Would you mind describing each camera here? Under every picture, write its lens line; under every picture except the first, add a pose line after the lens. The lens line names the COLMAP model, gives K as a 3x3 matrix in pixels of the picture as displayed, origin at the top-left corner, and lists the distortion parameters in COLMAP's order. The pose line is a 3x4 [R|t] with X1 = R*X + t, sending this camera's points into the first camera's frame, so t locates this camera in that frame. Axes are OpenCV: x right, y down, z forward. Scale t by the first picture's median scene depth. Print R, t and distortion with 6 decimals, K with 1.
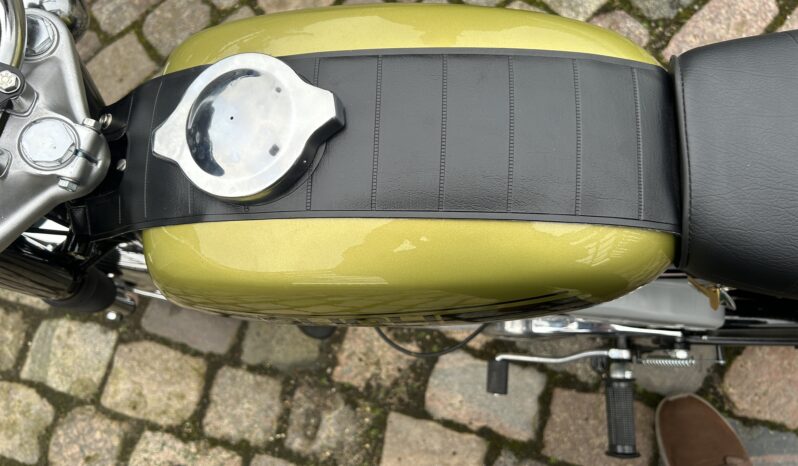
lens RADIAL K [[607.4, 0, 387.2], [0, 607.4, 227.3], [0, 0, 1]] dist [0.047569, -0.059989]
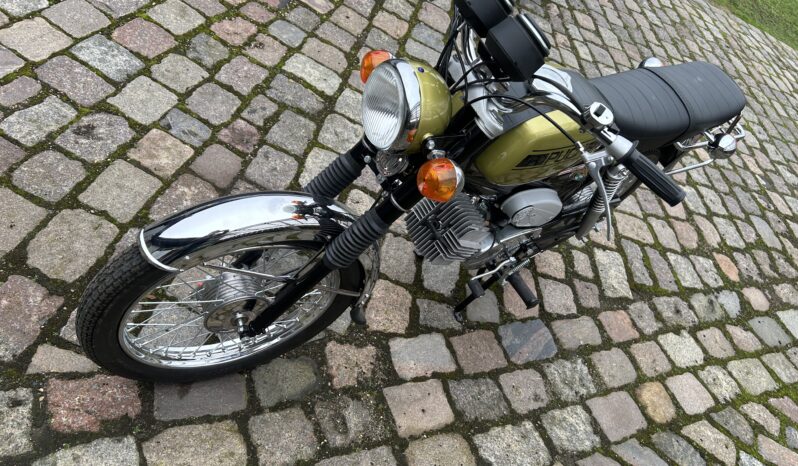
lens RADIAL K [[607.4, 0, 395.3], [0, 607.4, 234.1], [0, 0, 1]] dist [0.047569, -0.059989]
pose [[0.643402, -0.105621, 0.758207, -0.991572], [0.383453, 0.901693, -0.199783, 0.267815], [-0.662568, 0.419277, 0.620652, -0.044314]]
